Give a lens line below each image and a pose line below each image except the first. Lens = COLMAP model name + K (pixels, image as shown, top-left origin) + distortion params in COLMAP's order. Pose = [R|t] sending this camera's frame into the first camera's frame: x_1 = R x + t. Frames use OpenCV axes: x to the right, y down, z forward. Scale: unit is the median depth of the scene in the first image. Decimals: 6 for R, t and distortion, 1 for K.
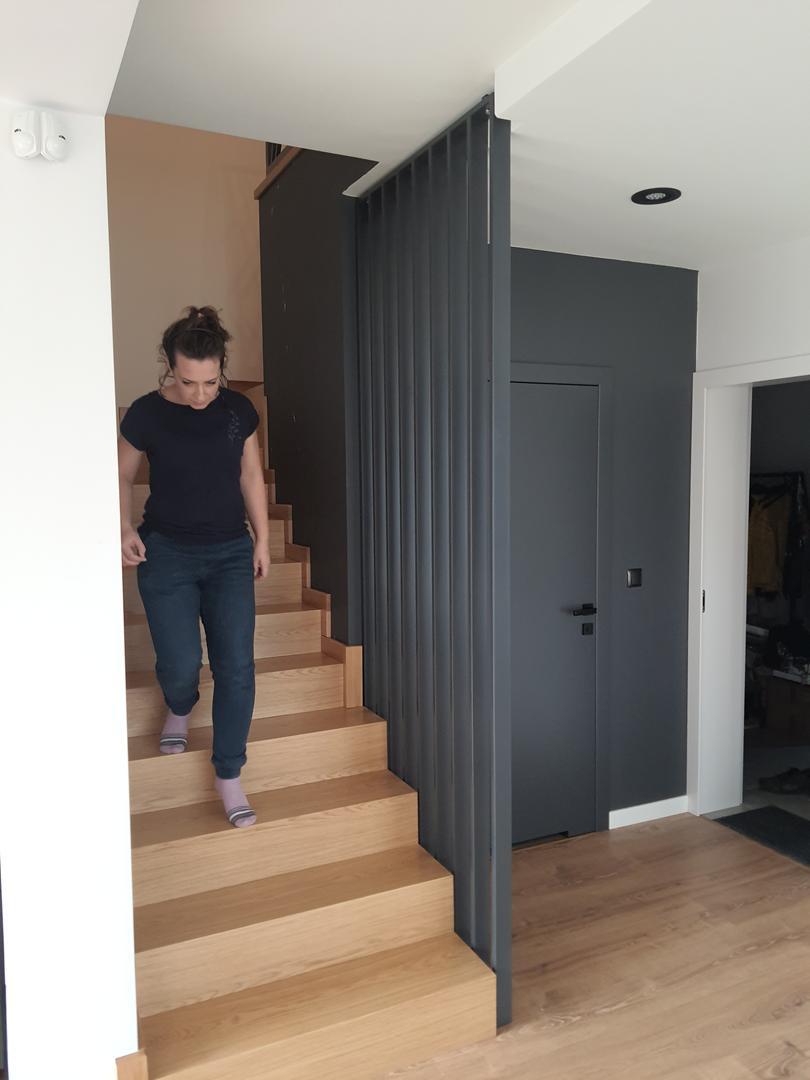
lens RADIAL K [[858.4, 0, 405.0], [0, 858.4, 540.0], [0, 0, 1]] dist [0.023483, -0.077777]
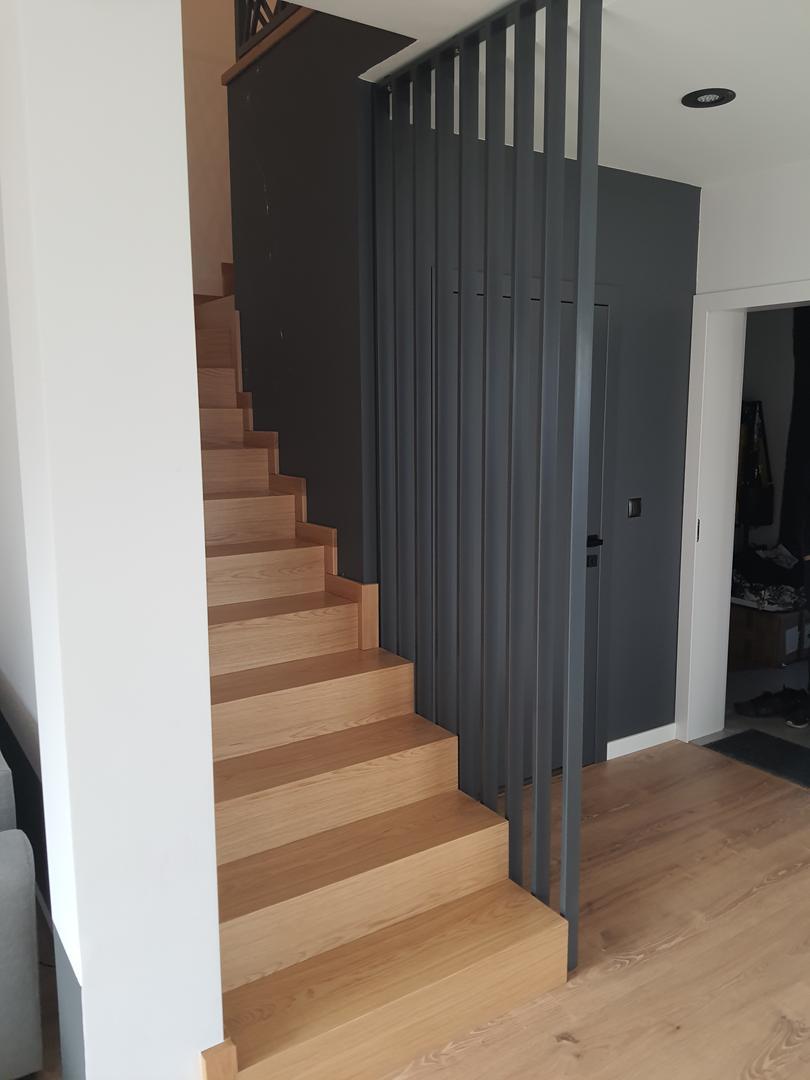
lens RADIAL K [[858.4, 0, 405.0], [0, 858.4, 540.0], [0, 0, 1]] dist [0.023483, -0.077777]
pose [[0.990512, -0.015131, 0.136590, -0.158112], [0.004362, 0.996881, 0.078799, 0.003077], [-0.137356, -0.077456, 0.987489, 0.085596]]
